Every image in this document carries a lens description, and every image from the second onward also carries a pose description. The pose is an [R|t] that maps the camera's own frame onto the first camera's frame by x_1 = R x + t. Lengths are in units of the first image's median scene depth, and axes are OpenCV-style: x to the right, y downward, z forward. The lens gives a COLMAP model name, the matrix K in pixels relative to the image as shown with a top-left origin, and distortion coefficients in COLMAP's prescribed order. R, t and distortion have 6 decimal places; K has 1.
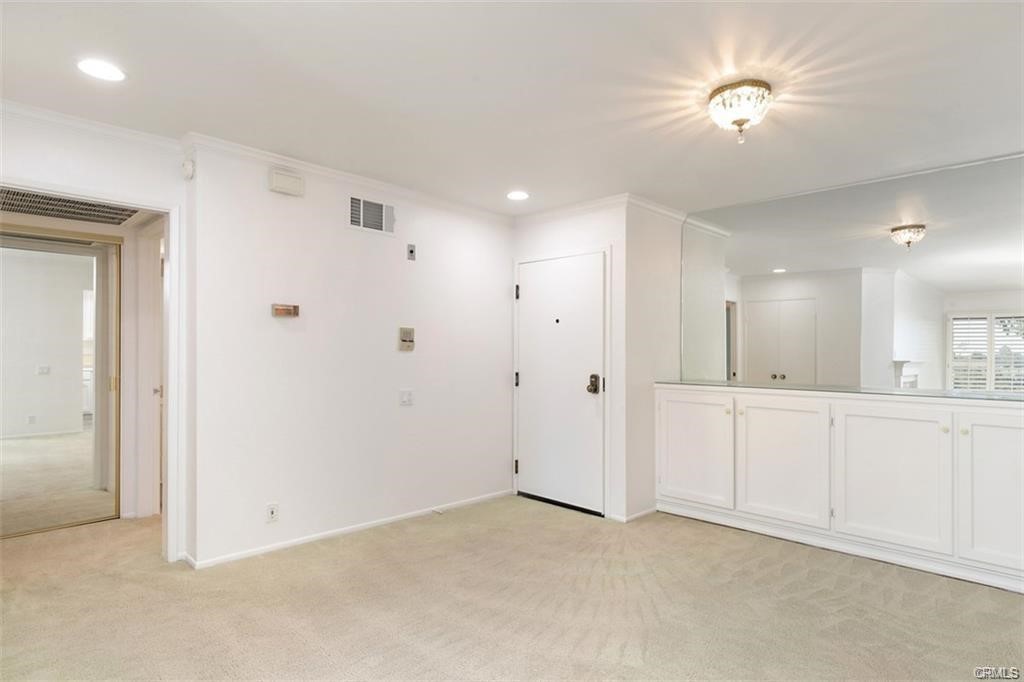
lens RADIAL K [[564.6, 0, 514.0], [0, 564.6, 342.0], [0, 0, 1]] dist [0.002678, 0.000509]
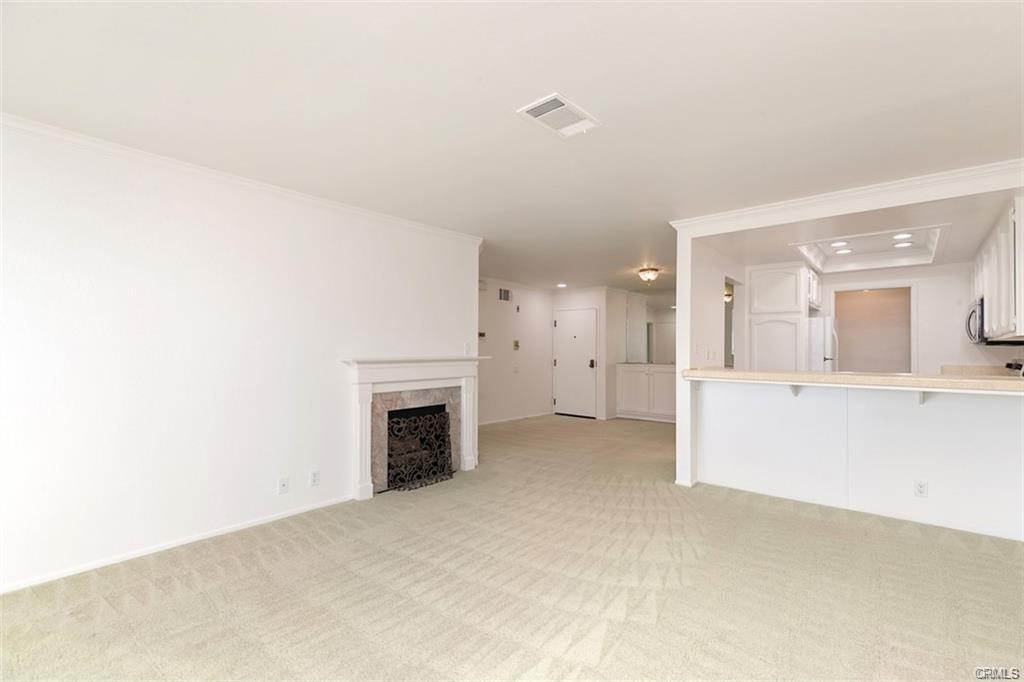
lens RADIAL K [[465.6, 0, 512.3], [0, 465.6, 344.2], [0, 0, 1]] dist [-0.000735, -0.000090]
pose [[0.997271, -0.000733, 0.073820, -0.344023], [0.000809, 0.999999, -0.001000, -0.006580], [-0.073820, 0.001057, 0.997271, -0.954487]]
